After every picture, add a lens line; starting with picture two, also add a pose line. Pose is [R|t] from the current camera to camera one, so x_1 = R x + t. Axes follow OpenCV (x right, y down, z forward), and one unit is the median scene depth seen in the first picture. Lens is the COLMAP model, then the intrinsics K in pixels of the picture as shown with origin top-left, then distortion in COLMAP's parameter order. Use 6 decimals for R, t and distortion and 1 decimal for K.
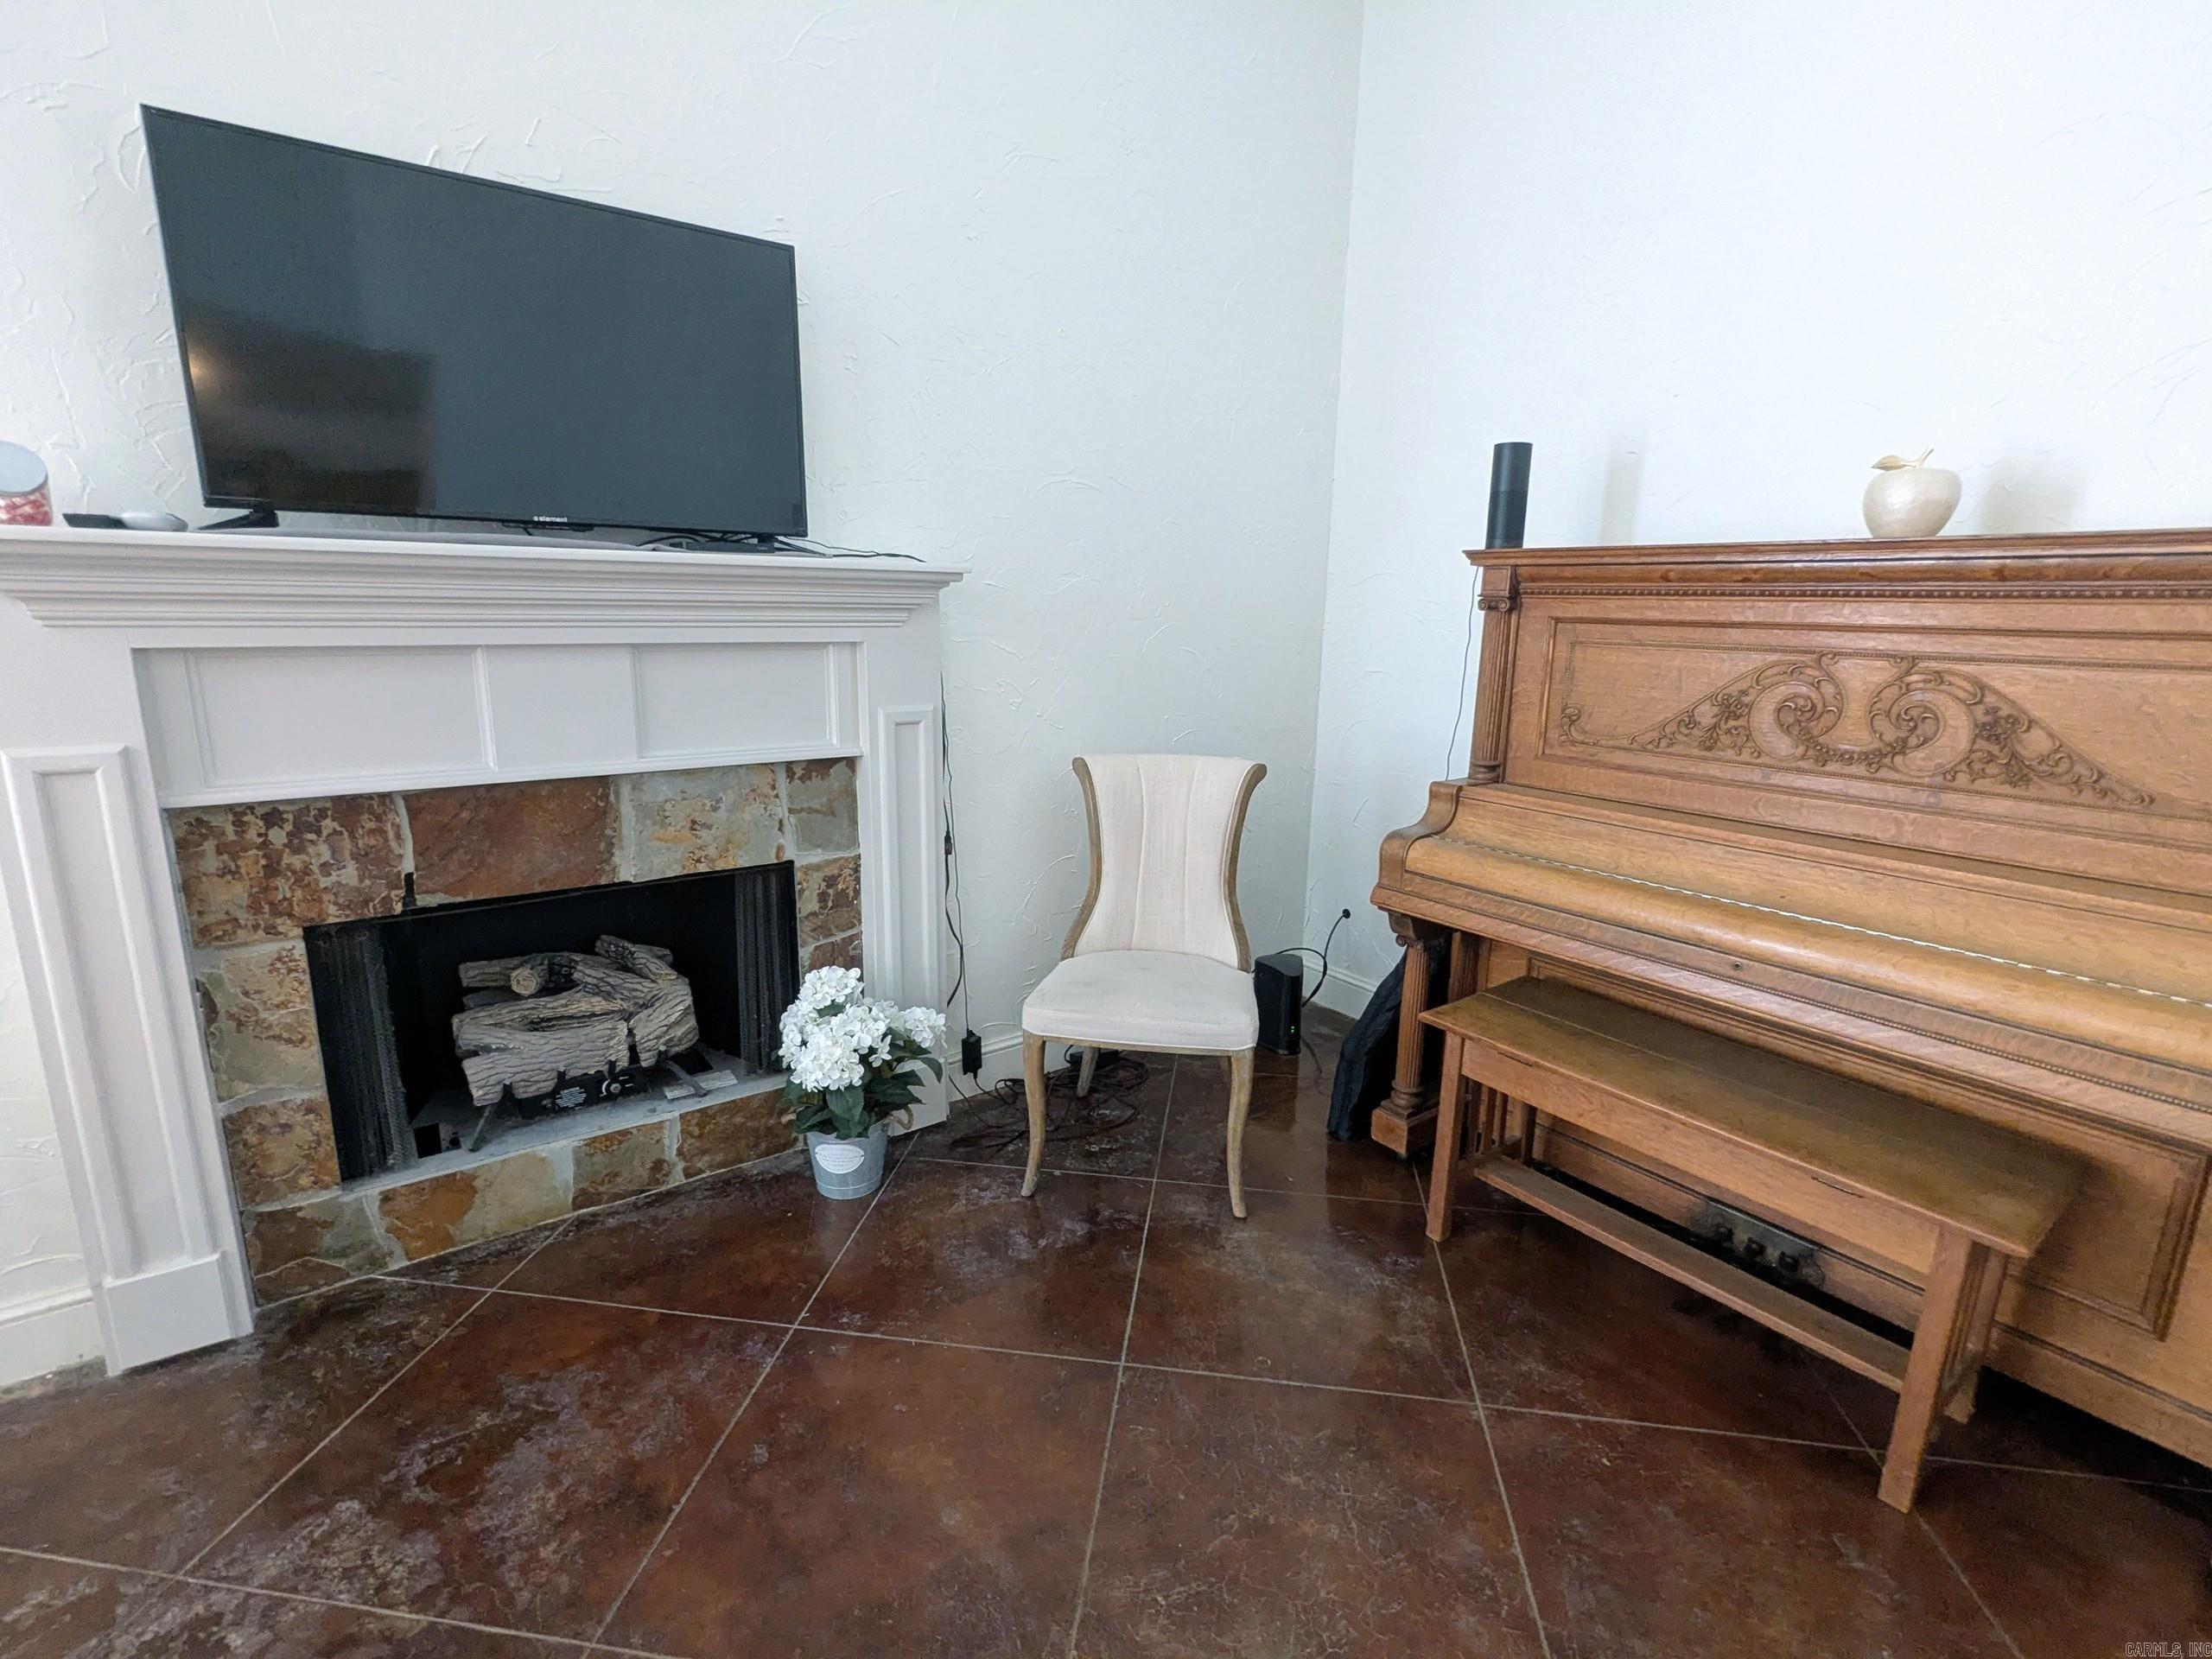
lens RADIAL K [[1036.5, 0, 1106.0], [0, 1036.5, 829.5], [0, 0, 1]] dist [0.000288, -0.000025]
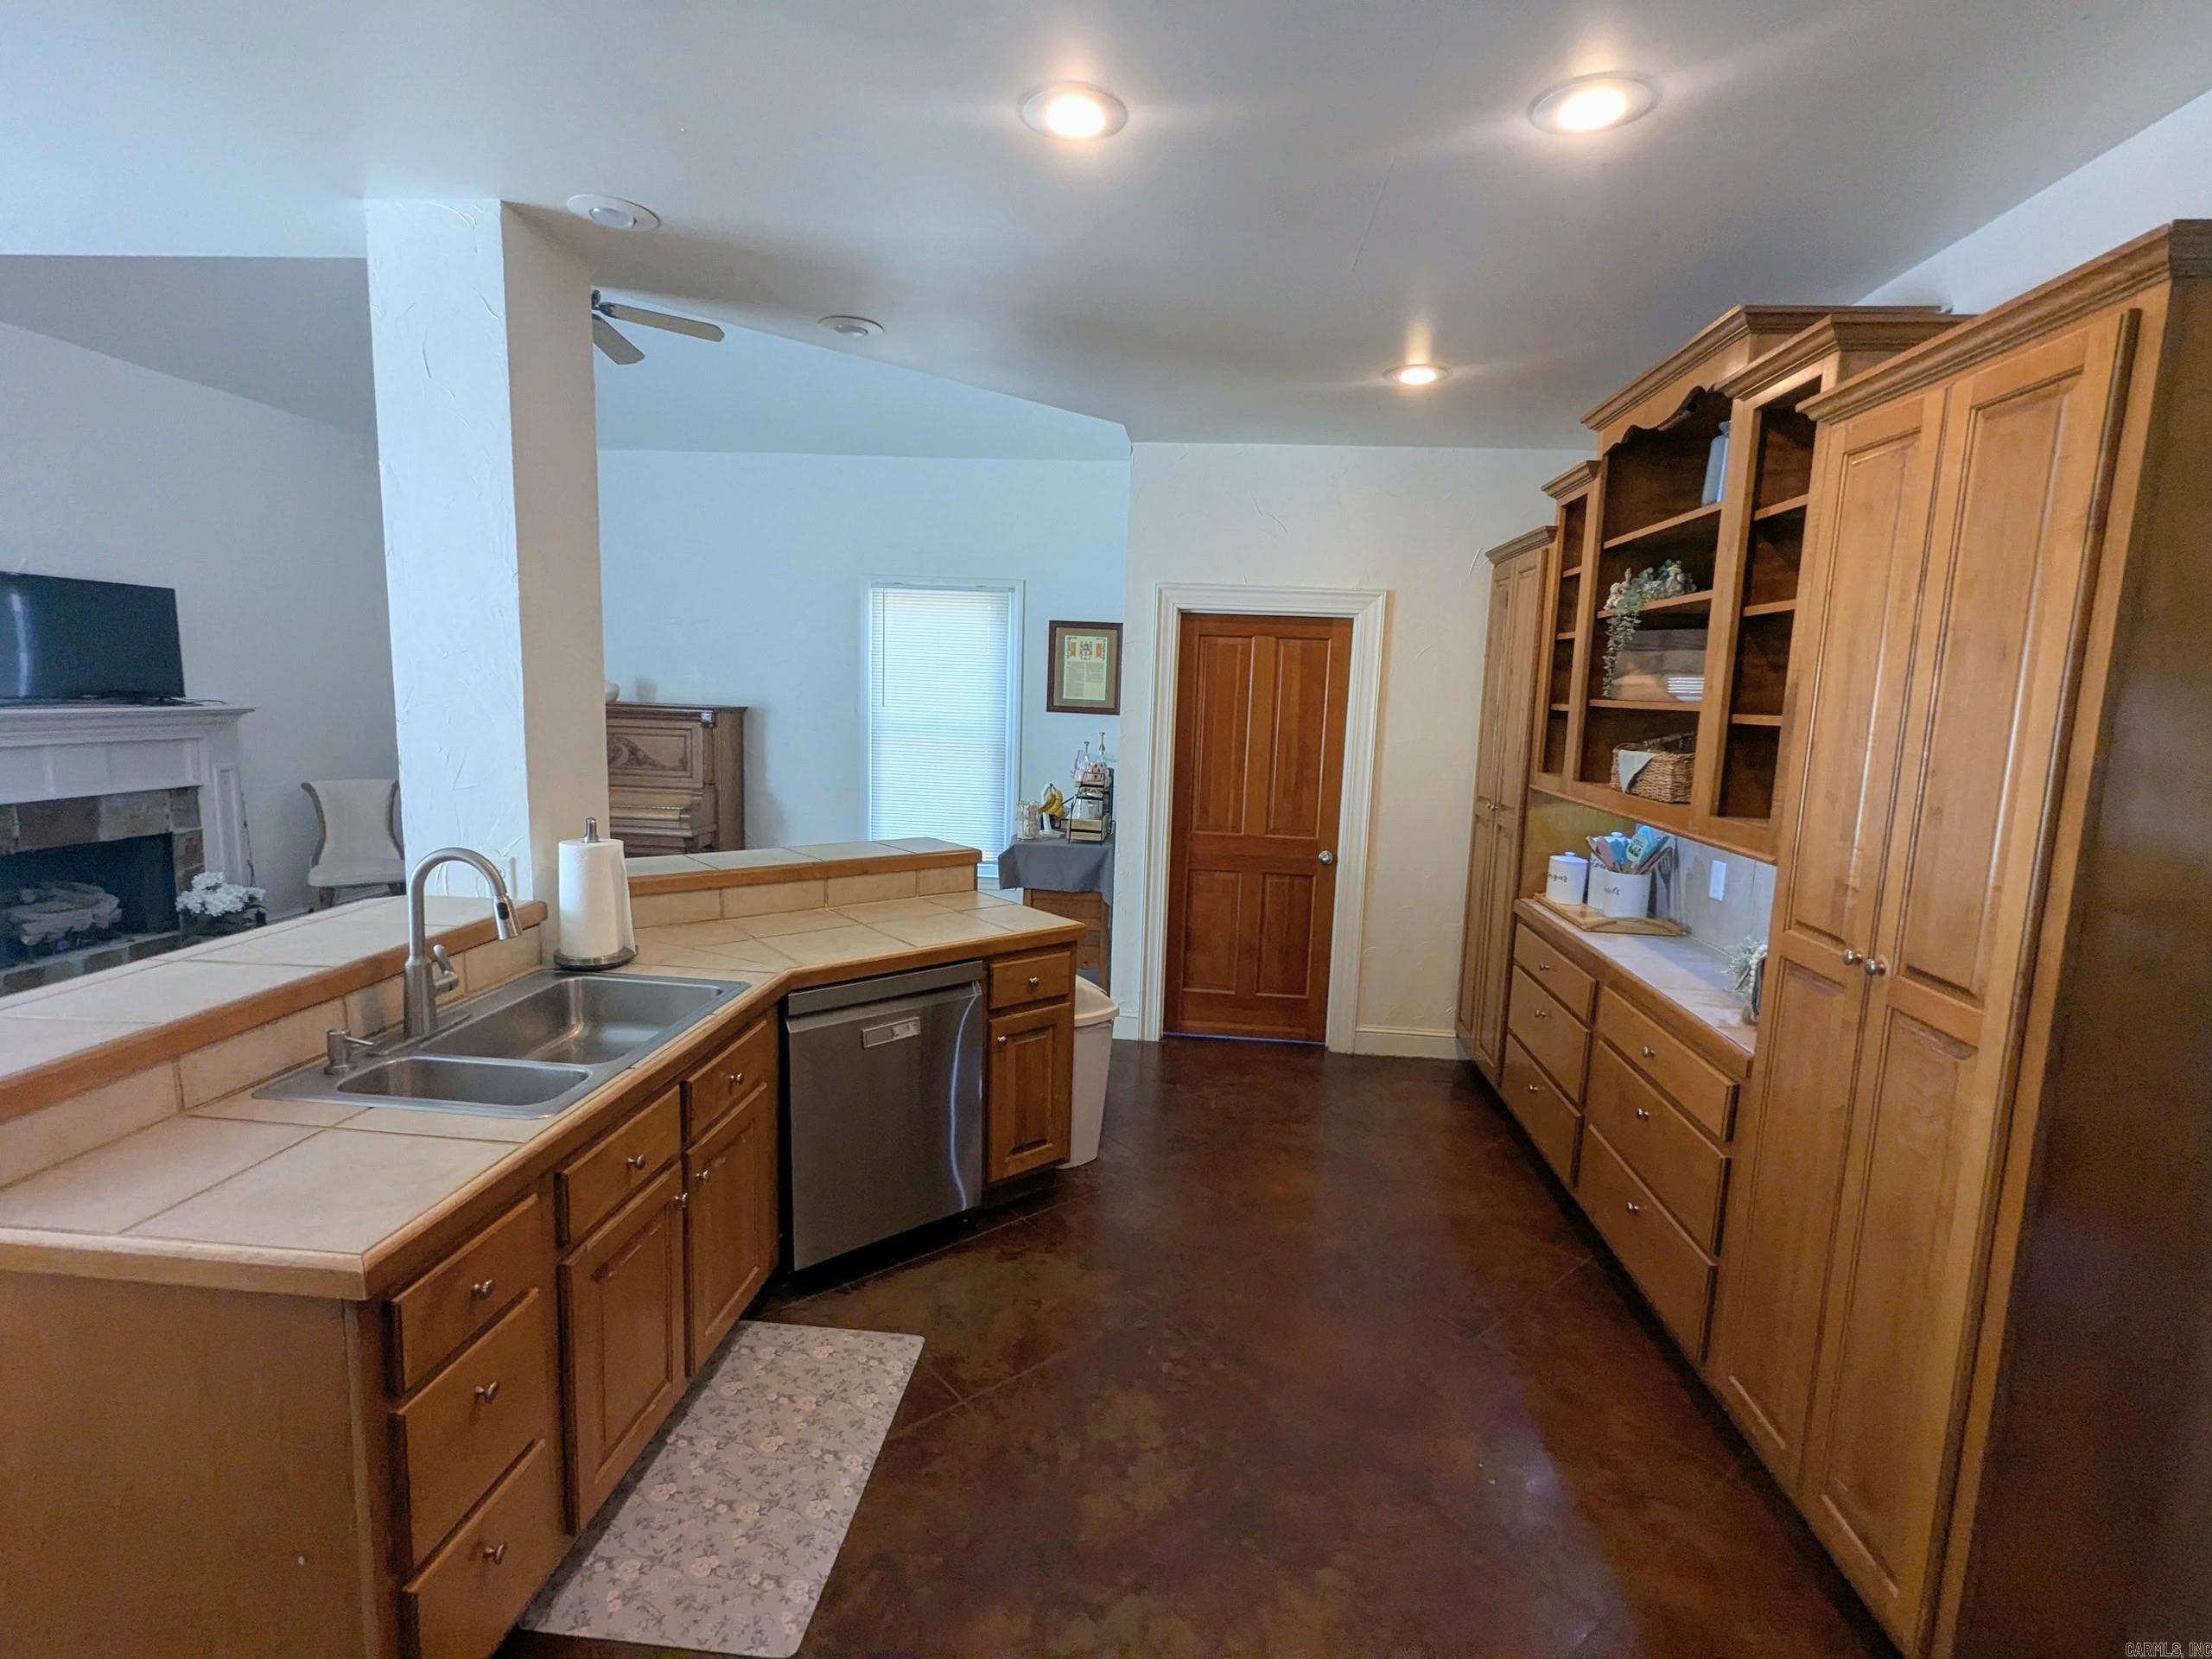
lens RADIAL K [[1052.2, 0, 1106.0], [0, 1052.2, 829.5], [0, 0, 1]] dist [-0.003896, 0.004352]
pose [[0.665081, -0.096276, 0.740539, -0.706853], [0.139276, 0.990247, 0.003655, 0.330098], [-0.733668, 0.100708, 0.672003, -2.272199]]
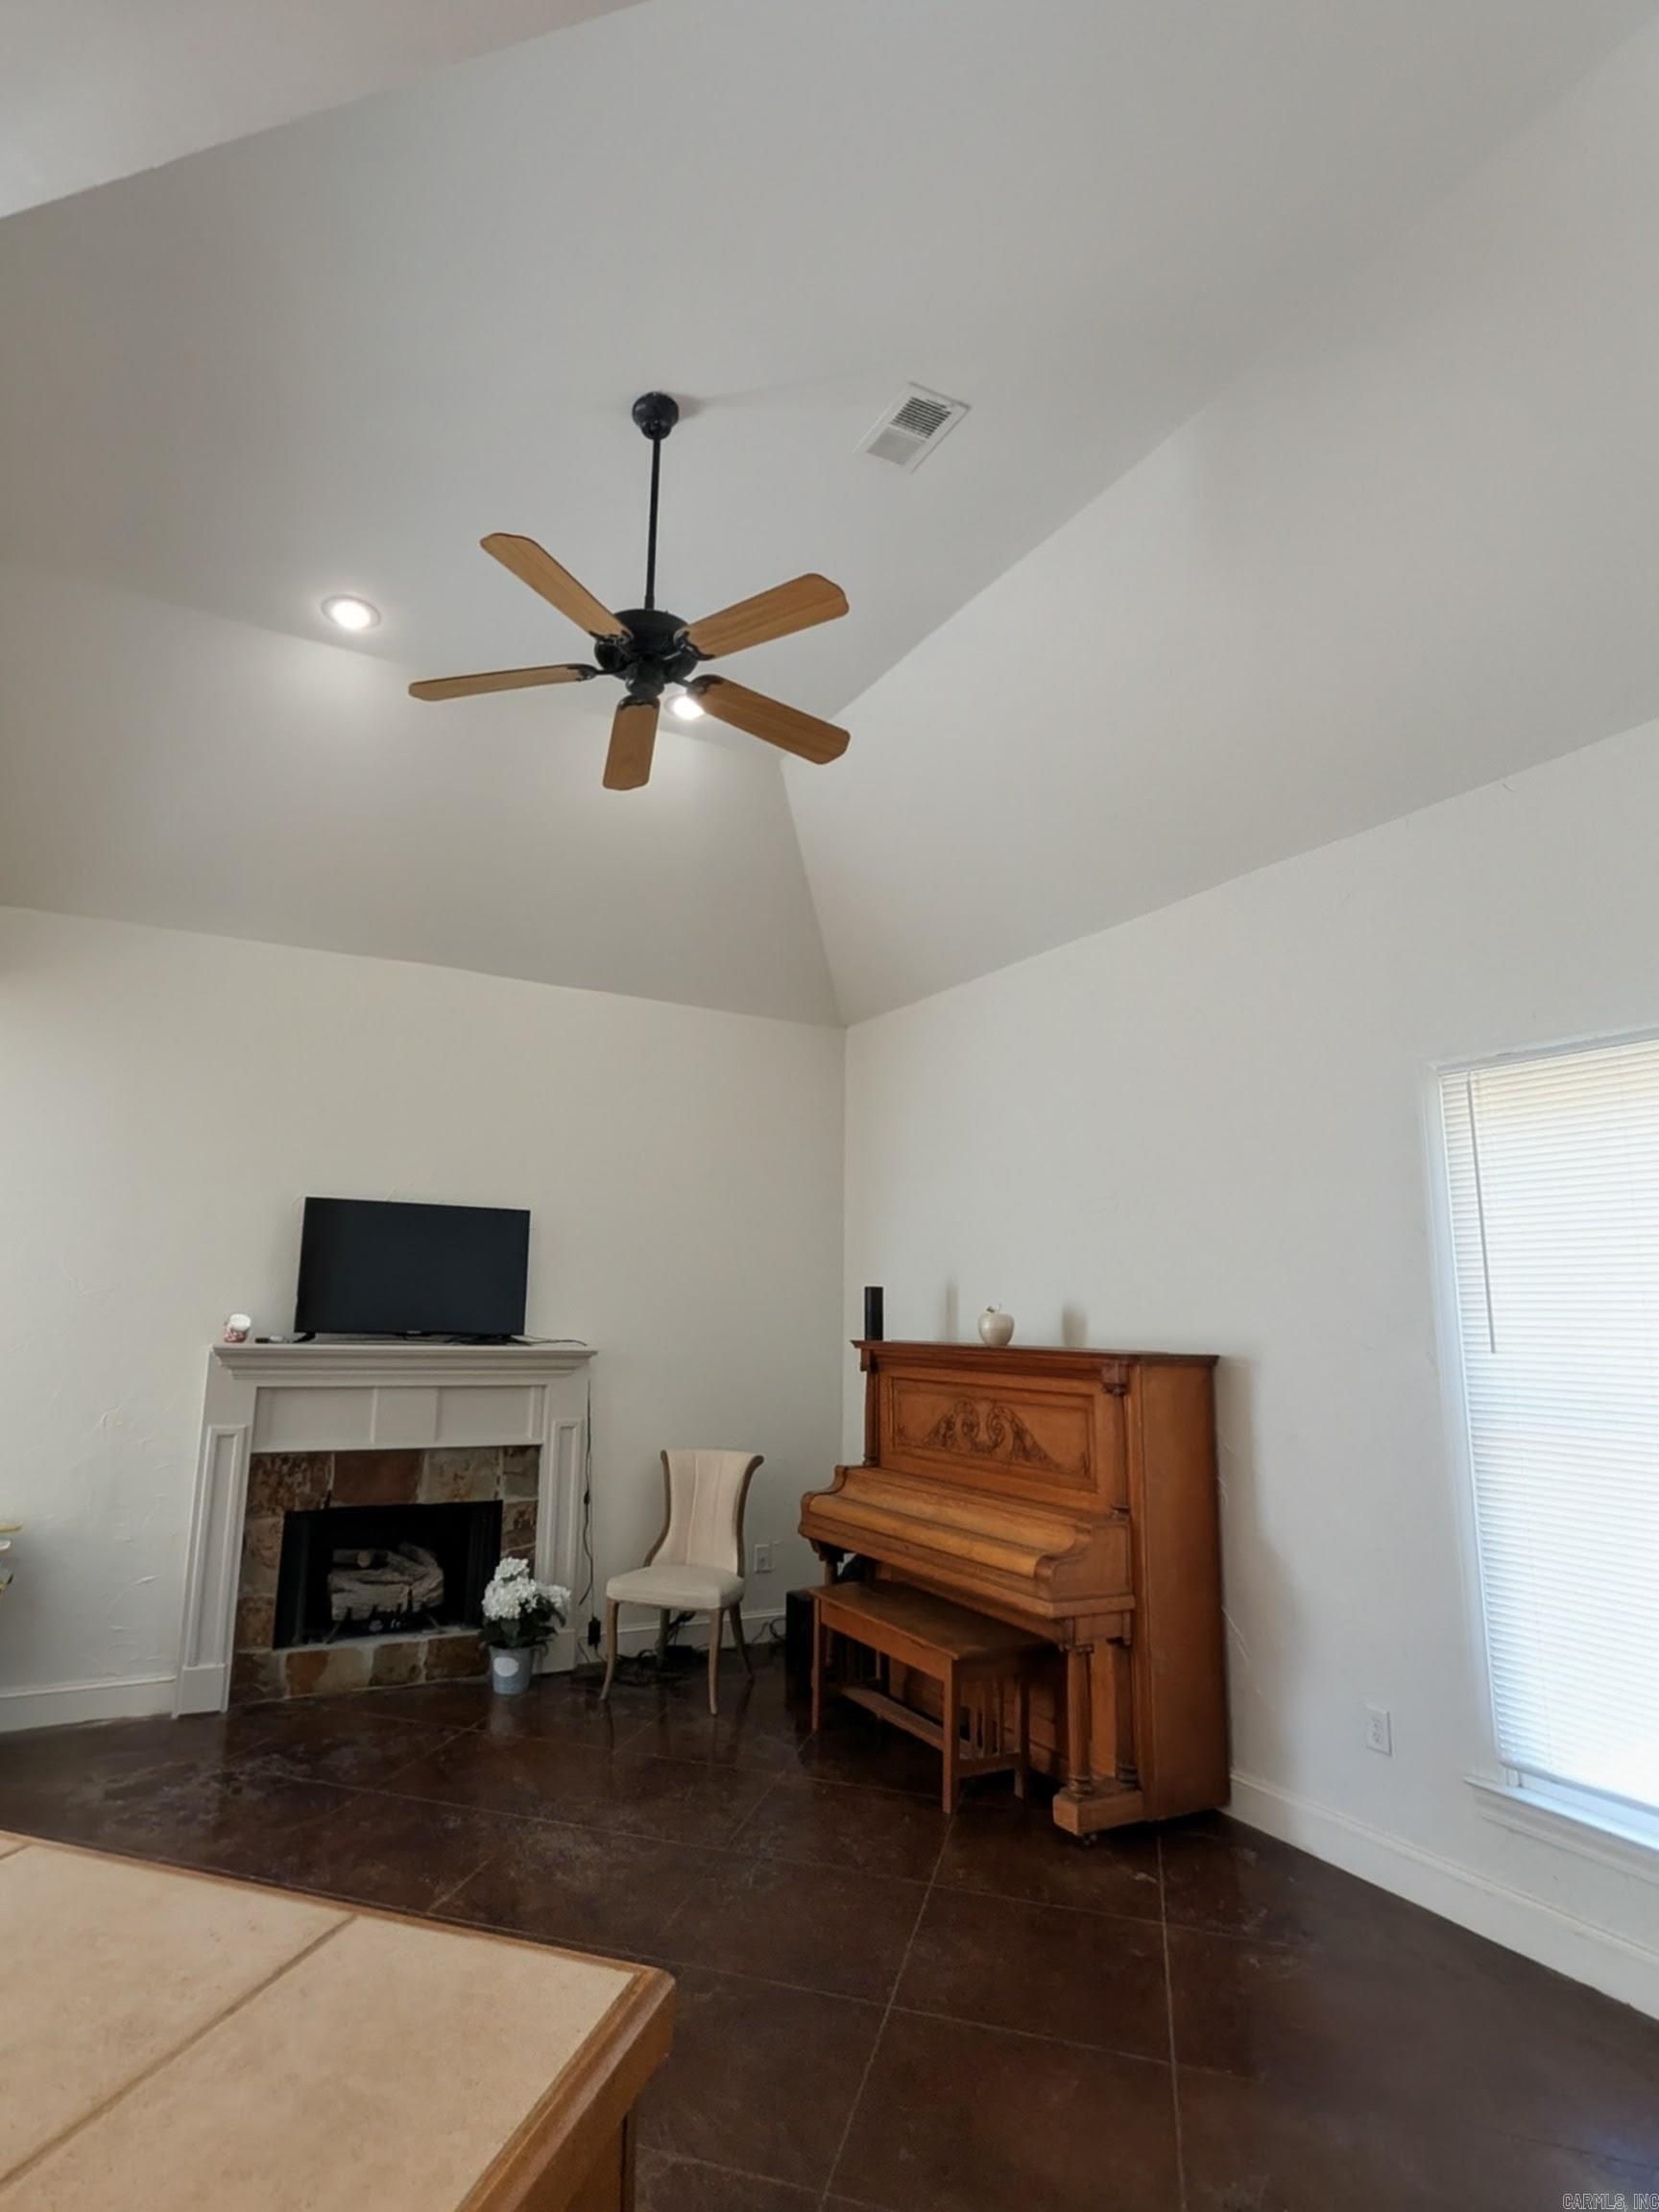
lens RADIAL K [[1169.6, 0, 740.1], [0, 1169.6, 1107.4], [0, 0, 1]] dist [-0.001010, -0.000460]
pose [[0.984316, -0.029373, -0.173951, 0.567699], [-0.040717, 0.921592, -0.386020, 0.190596], [0.171651, 0.387048, 0.905941, -1.252119]]
